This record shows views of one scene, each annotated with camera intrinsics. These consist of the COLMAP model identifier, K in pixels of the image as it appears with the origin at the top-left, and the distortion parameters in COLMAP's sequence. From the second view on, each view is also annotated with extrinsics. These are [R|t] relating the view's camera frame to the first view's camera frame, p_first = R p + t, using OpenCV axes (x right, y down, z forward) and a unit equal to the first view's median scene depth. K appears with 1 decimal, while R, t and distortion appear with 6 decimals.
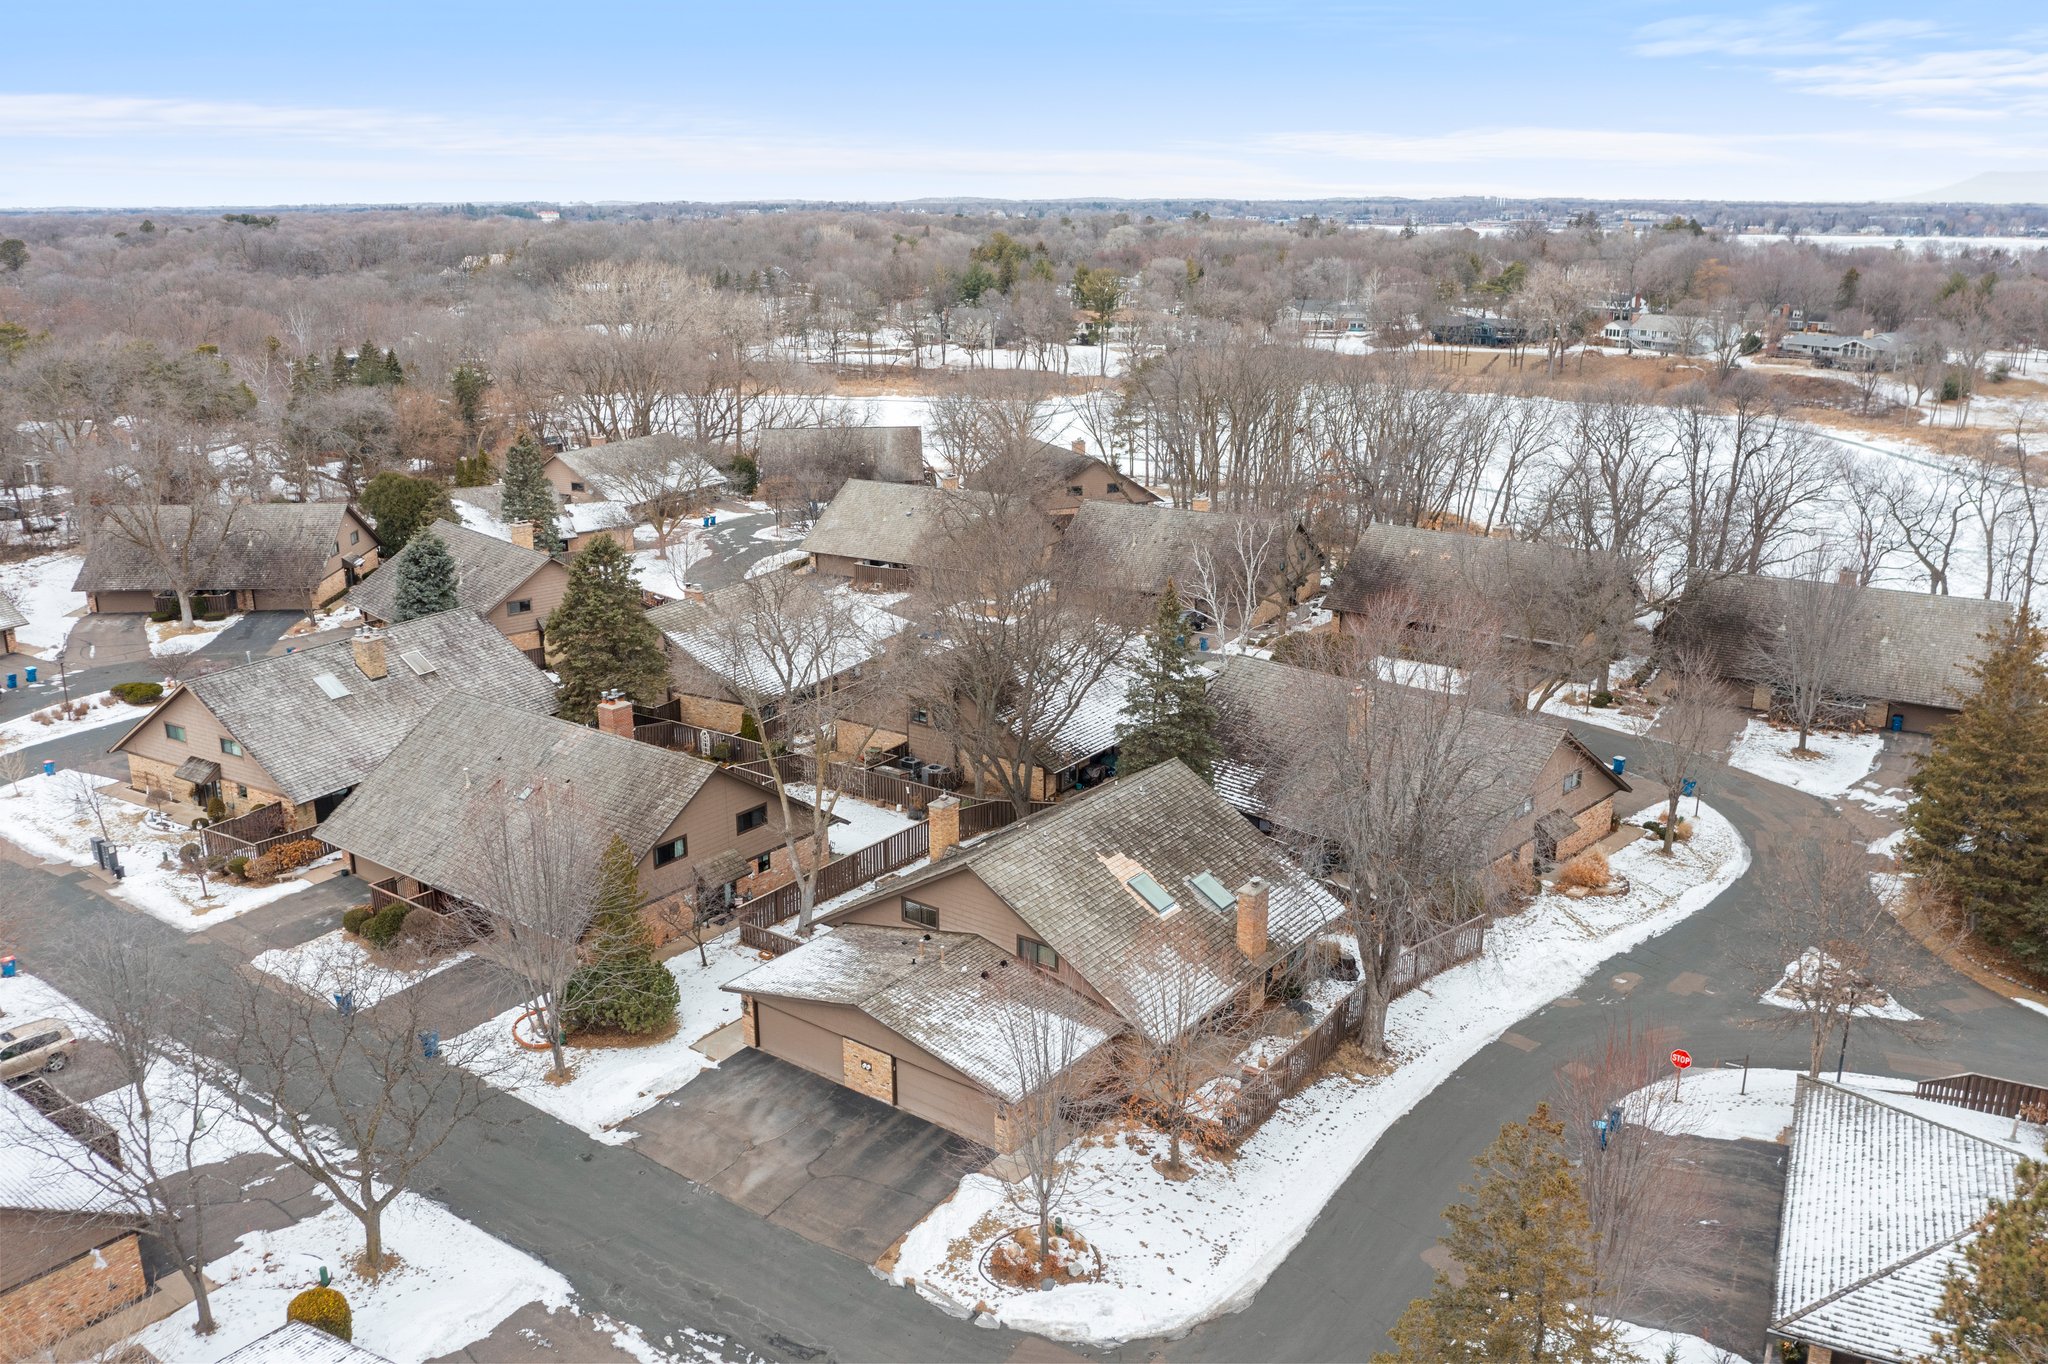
lens RADIAL K [[1599.5, 0, 1024.0], [0, 1599.5, 682.0], [0, 0, 1]] dist [-0.016827, -0.000810]
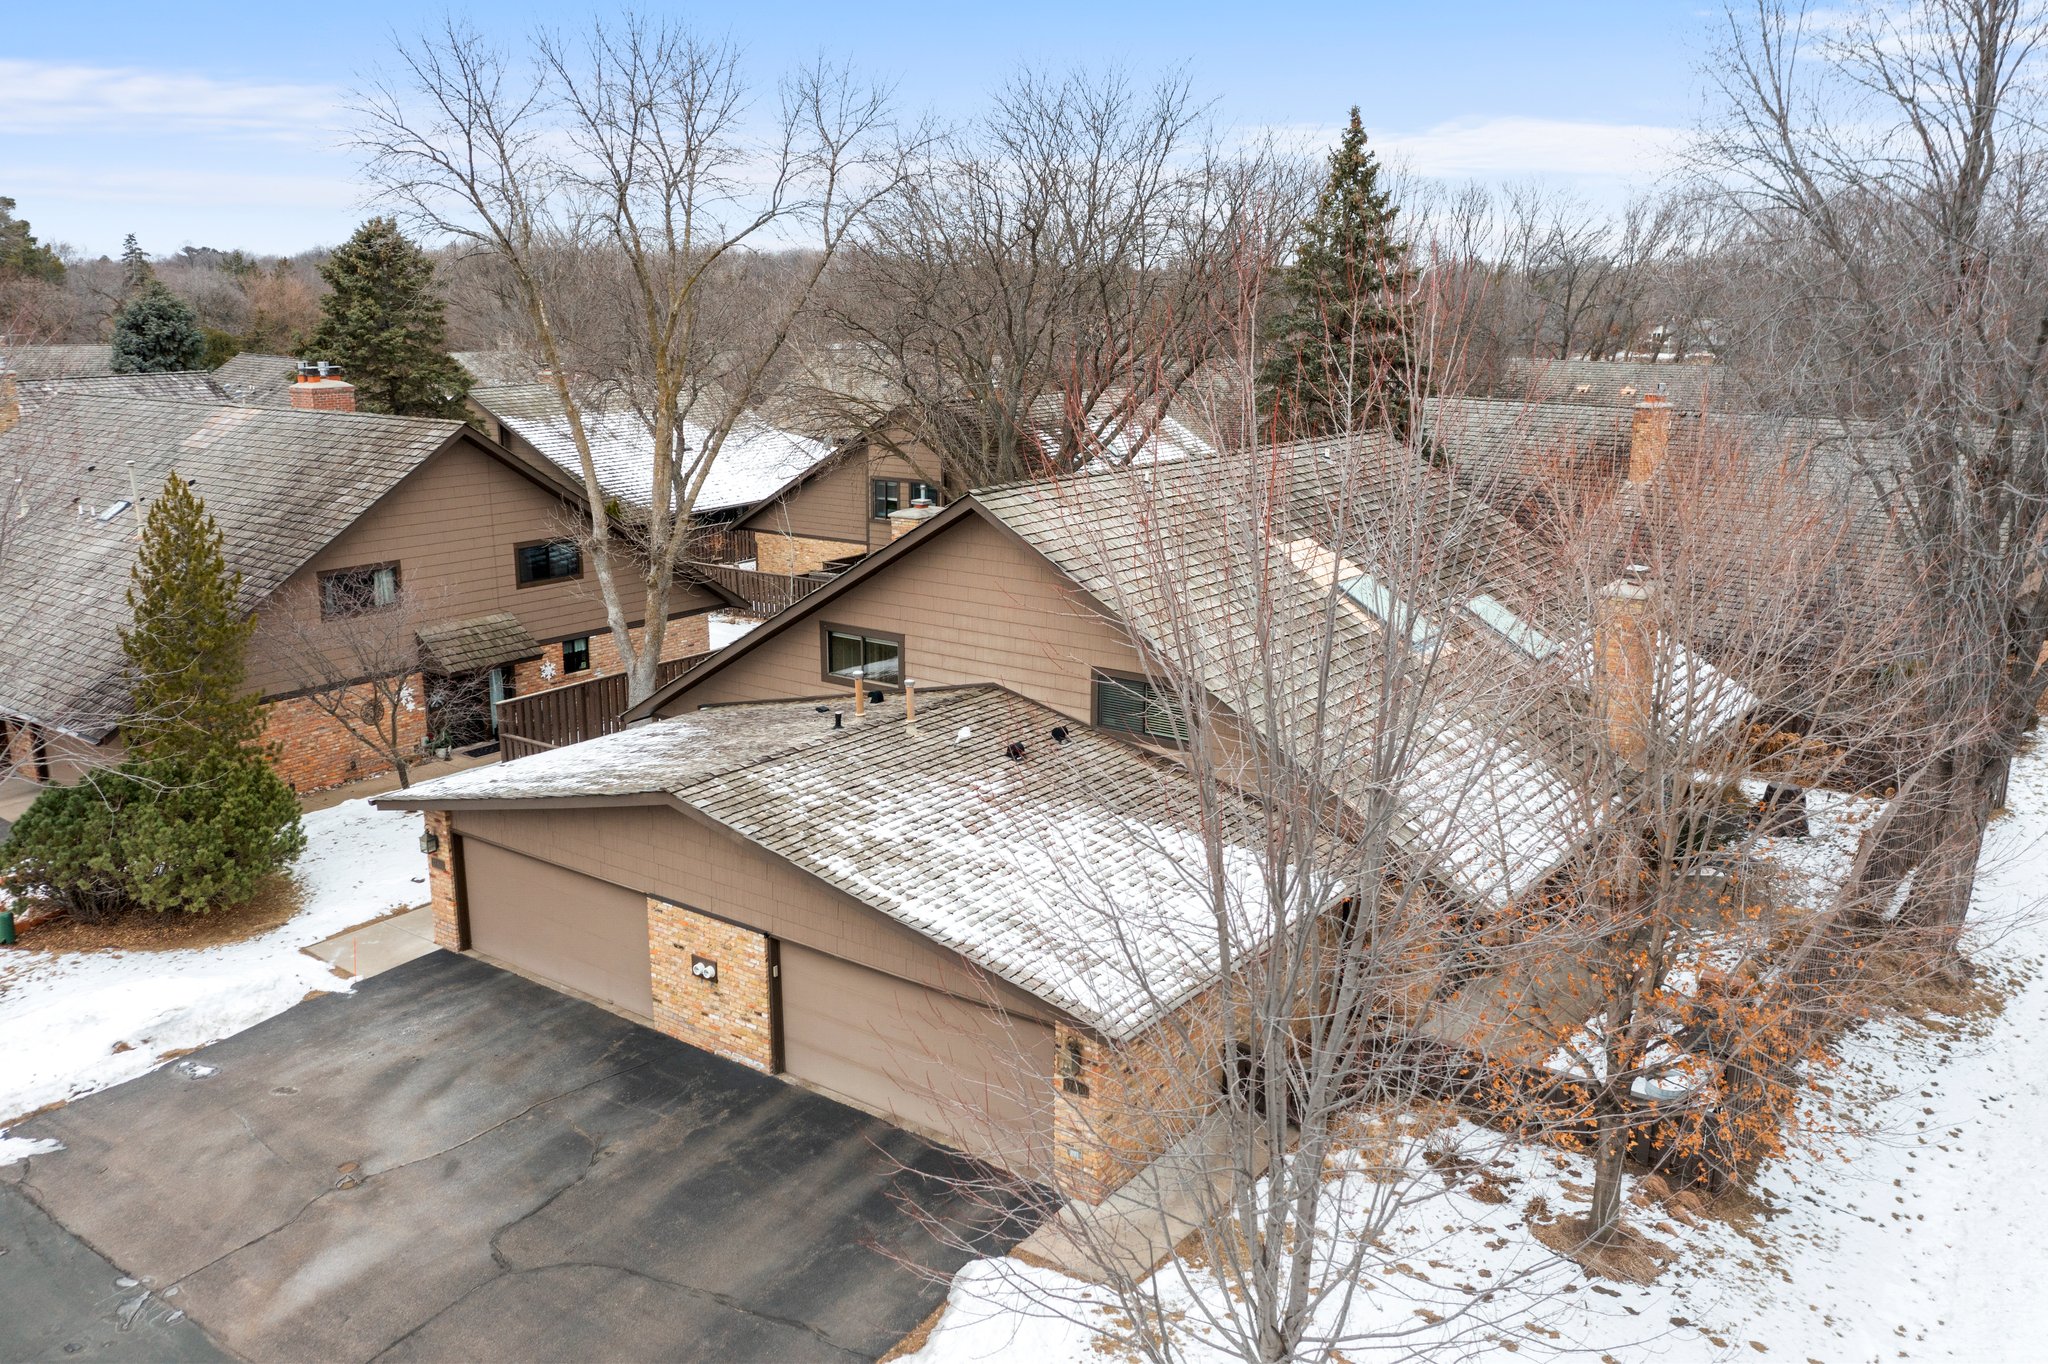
lens RADIAL K [[1599.5, 0, 1024.0], [0, 1599.5, 682.0], [0, 0, 1]] dist [-0.016827, -0.000810]
pose [[0.999973, 0.003028, 0.006718, -0.025814], [-0.002684, 0.998711, -0.050694, 0.191853], [-0.006863, 0.050675, 0.998692, 0.620205]]
